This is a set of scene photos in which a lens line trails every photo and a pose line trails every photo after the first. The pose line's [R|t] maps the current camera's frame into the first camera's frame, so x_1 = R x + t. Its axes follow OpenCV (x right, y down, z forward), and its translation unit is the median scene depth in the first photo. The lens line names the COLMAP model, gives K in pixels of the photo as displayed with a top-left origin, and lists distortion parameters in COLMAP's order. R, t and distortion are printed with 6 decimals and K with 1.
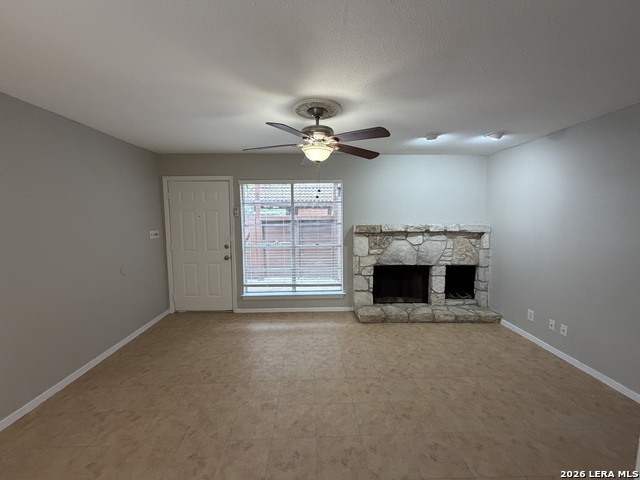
lens RADIAL K [[254.8, 0, 318.3], [0, 254.8, 237.8], [0, 0, 1]] dist [0.002945, 0.000180]
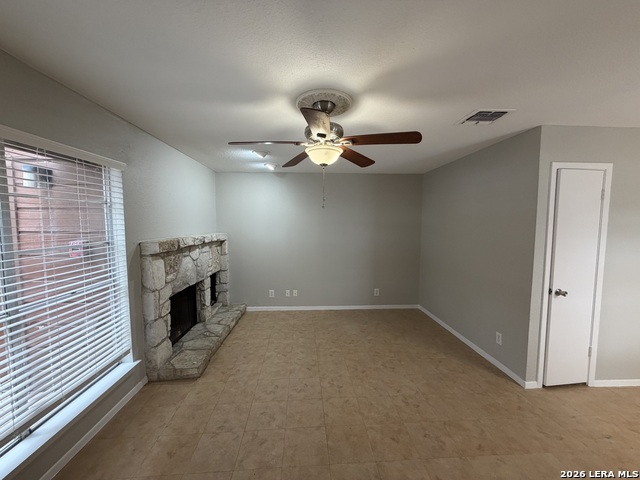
lens RADIAL K [[254.8, 0, 318.8], [0, 254.8, 239.7], [0, 0, 1]] dist [0.002945, 0.000180]
pose [[-0.031263, -0.065365, 0.997372, -0.489212], [0.083877, 0.994168, 0.067784, -0.063643], [-0.995986, 0.085776, -0.025599, 0.604567]]
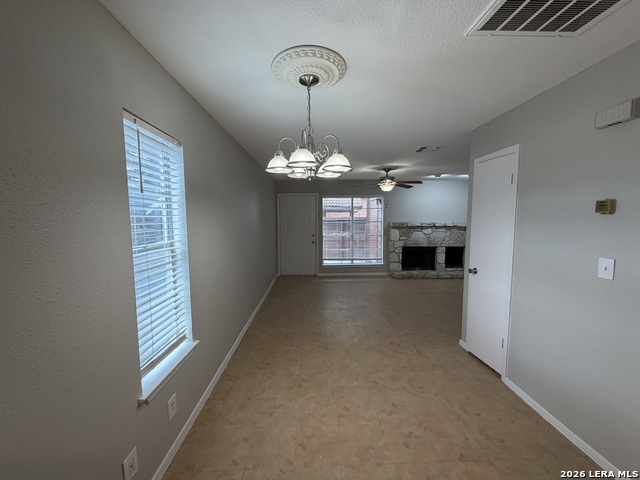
lens RADIAL K [[254.8, 0, 319.8], [0, 254.8, 236.6], [0, 0, 1]] dist [0.002945, 0.000180]
pose [[0.999982, 0.001112, 0.005902, -0.334064], [-0.001028, 0.999899, -0.014175, 0.067975], [-0.005917, 0.014169, 0.999882, -0.668419]]
